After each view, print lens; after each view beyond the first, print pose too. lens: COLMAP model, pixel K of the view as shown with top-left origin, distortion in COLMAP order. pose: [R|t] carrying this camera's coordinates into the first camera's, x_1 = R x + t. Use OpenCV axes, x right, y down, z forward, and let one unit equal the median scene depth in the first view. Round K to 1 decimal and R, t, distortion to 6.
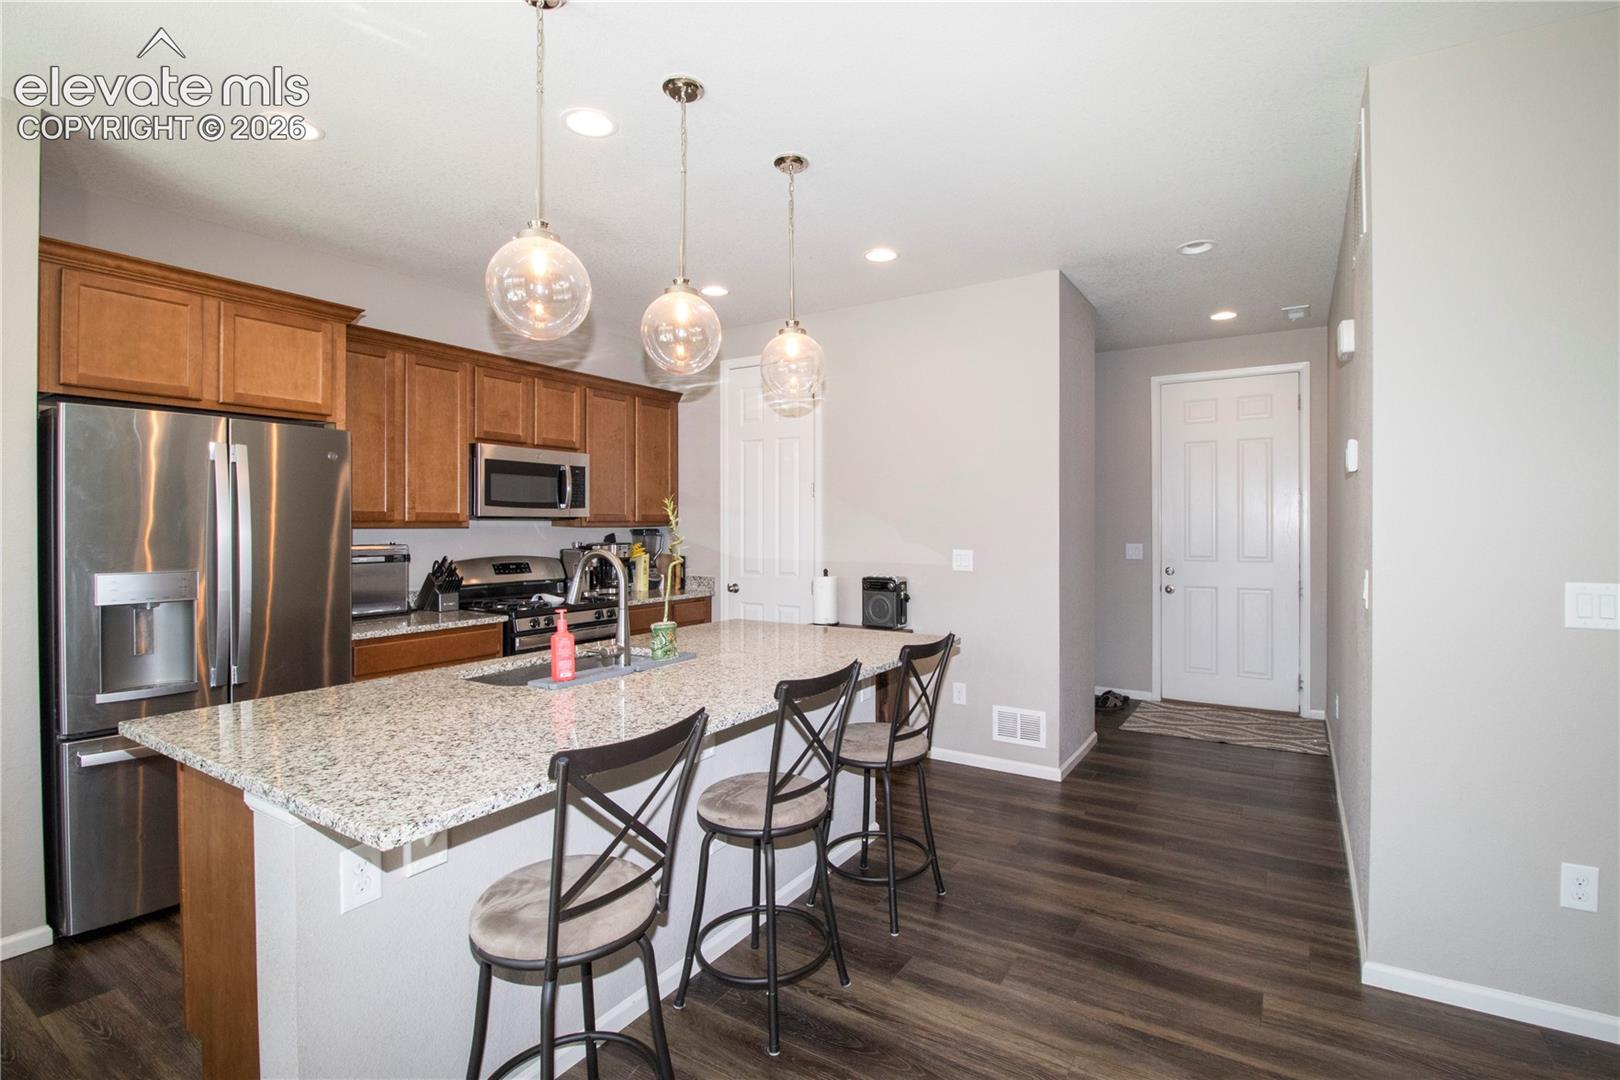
lens RADIAL K [[756.4, 0, 817.1], [0, 756.4, 531.0], [0, 0, 1]] dist [-0.001722, -0.000127]
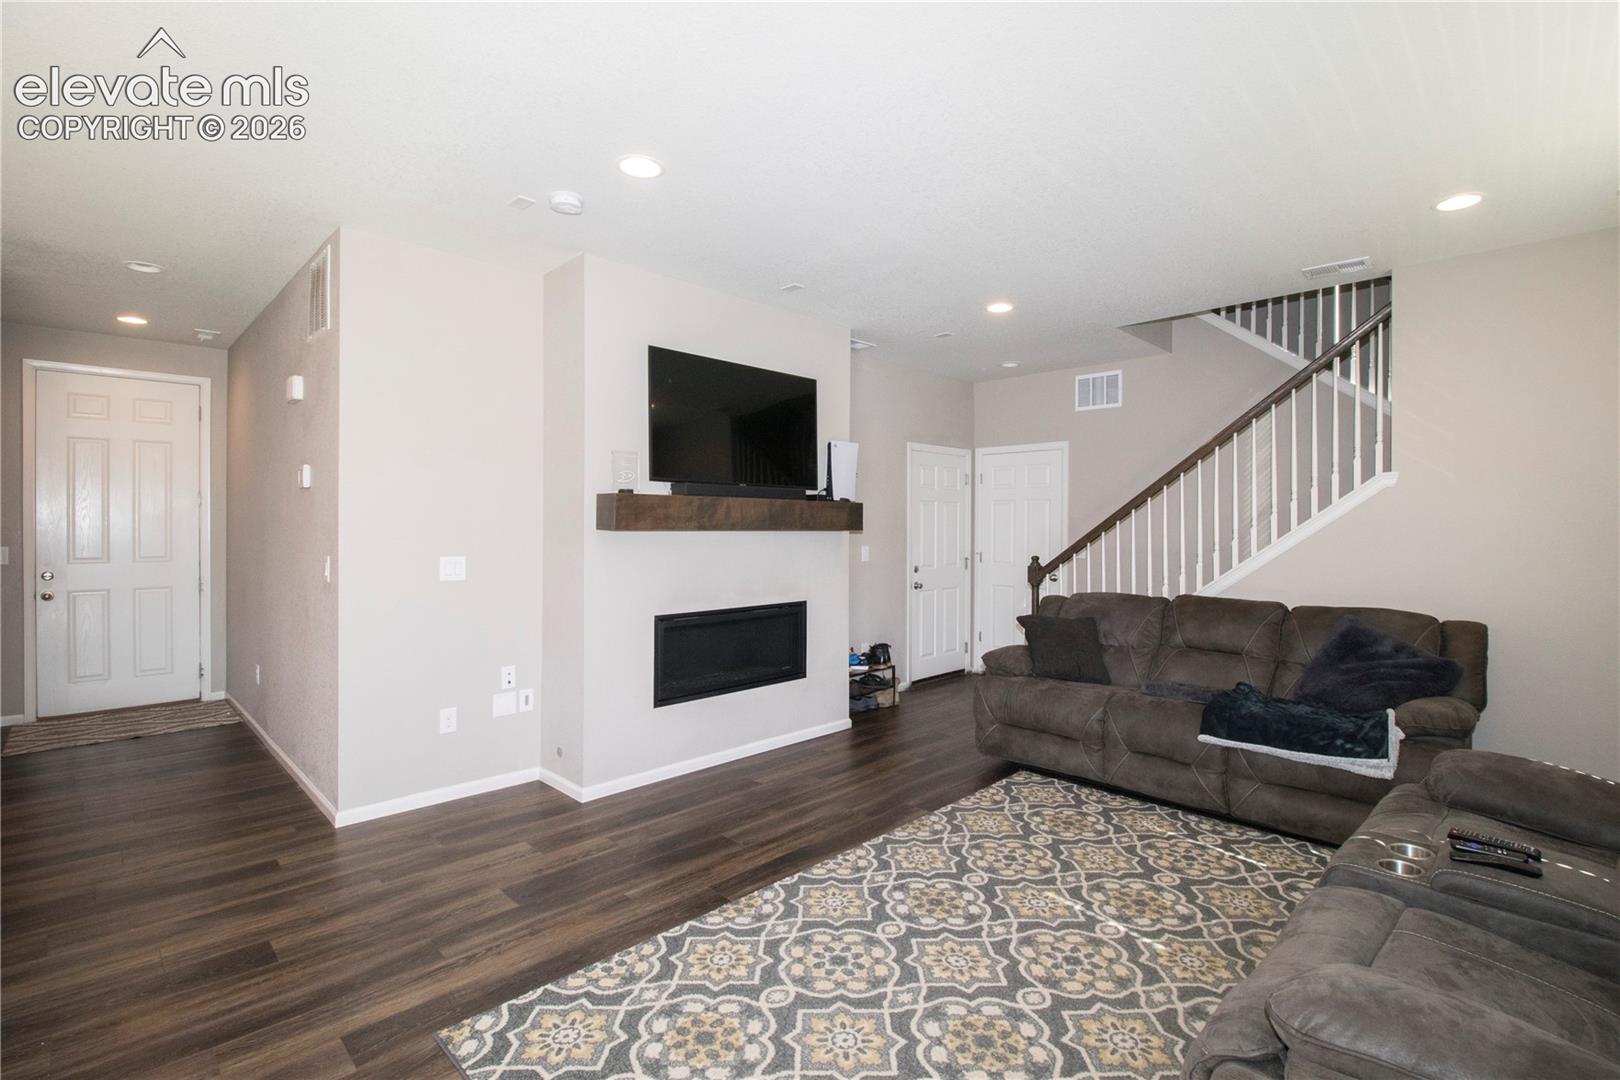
lens RADIAL K [[756.4, 0, 815.4], [0, 756.4, 528.4], [0, 0, 1]] dist [-0.001722, -0.000127]
pose [[0.229827, -0.004558, 0.973221, -0.217948], [0.007646, 0.999967, 0.002878, 0.000294], [-0.973201, 0.006779, 0.229855, -0.114218]]
